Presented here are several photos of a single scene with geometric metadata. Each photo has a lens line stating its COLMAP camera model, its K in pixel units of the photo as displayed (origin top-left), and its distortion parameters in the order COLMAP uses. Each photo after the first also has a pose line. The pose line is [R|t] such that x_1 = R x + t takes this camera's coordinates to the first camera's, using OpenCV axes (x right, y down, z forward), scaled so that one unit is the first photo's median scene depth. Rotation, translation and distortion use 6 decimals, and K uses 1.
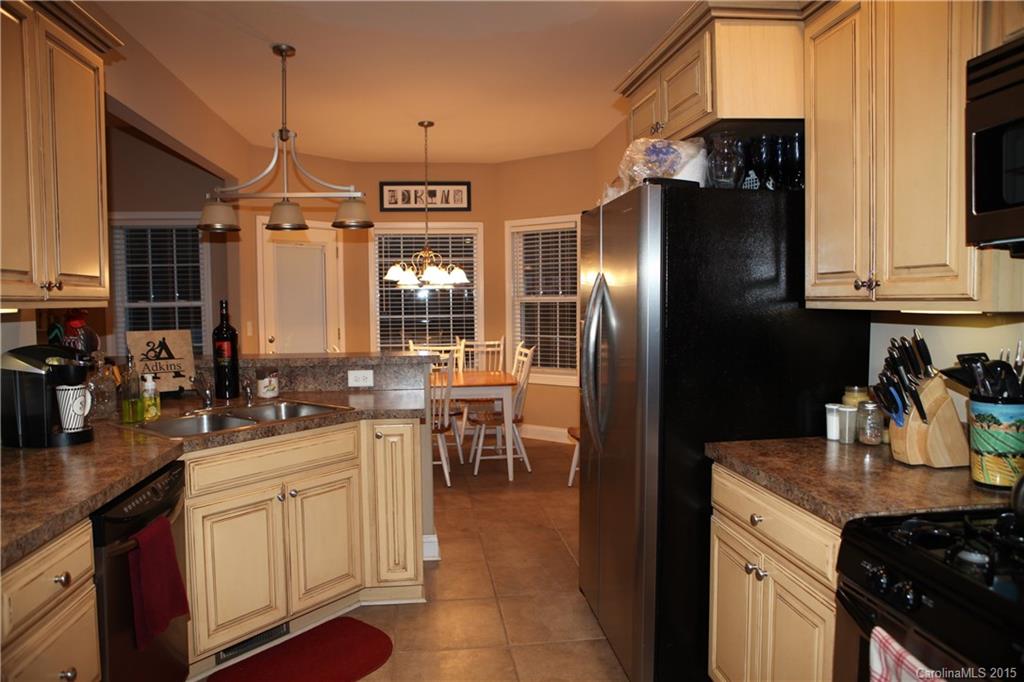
lens RADIAL K [[690.4, 0, 512.0], [0, 690.4, 341.0], [0, 0, 1]] dist [-0.102463, 0.000468]
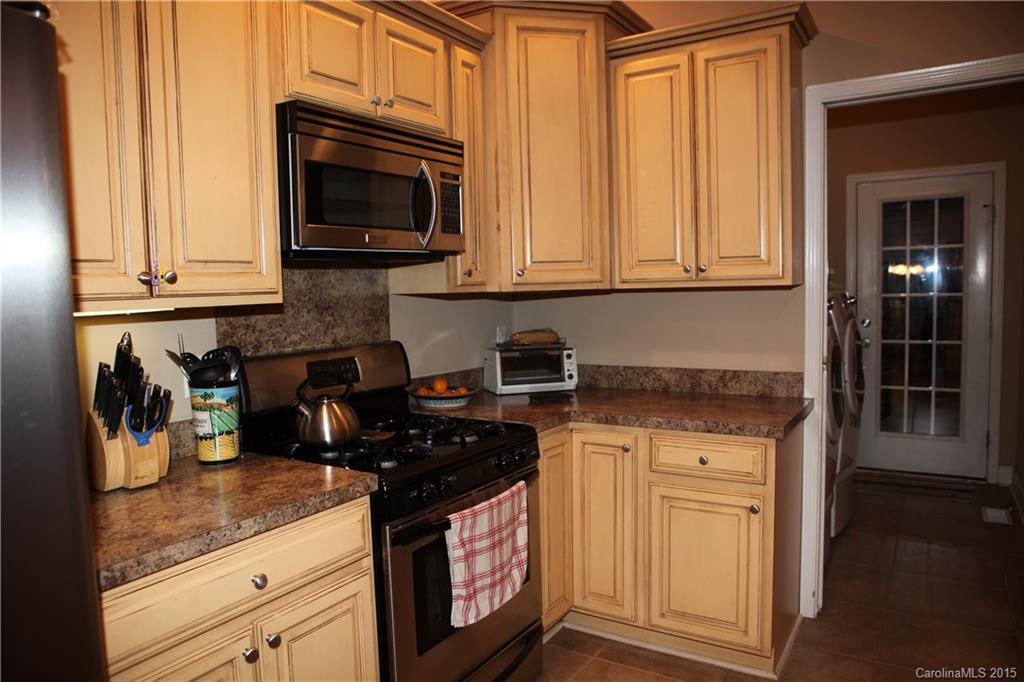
lens RADIAL K [[718.3, 0, 512.0], [0, 718.3, 341.0], [0, 0, 1]] dist [-0.007172, -0.001043]
pose [[-0.774464, -0.016905, 0.632392, -0.406190], [0.070532, 0.991103, 0.112871, -0.084003], [-0.628674, 0.132019, -0.766381, 1.550790]]
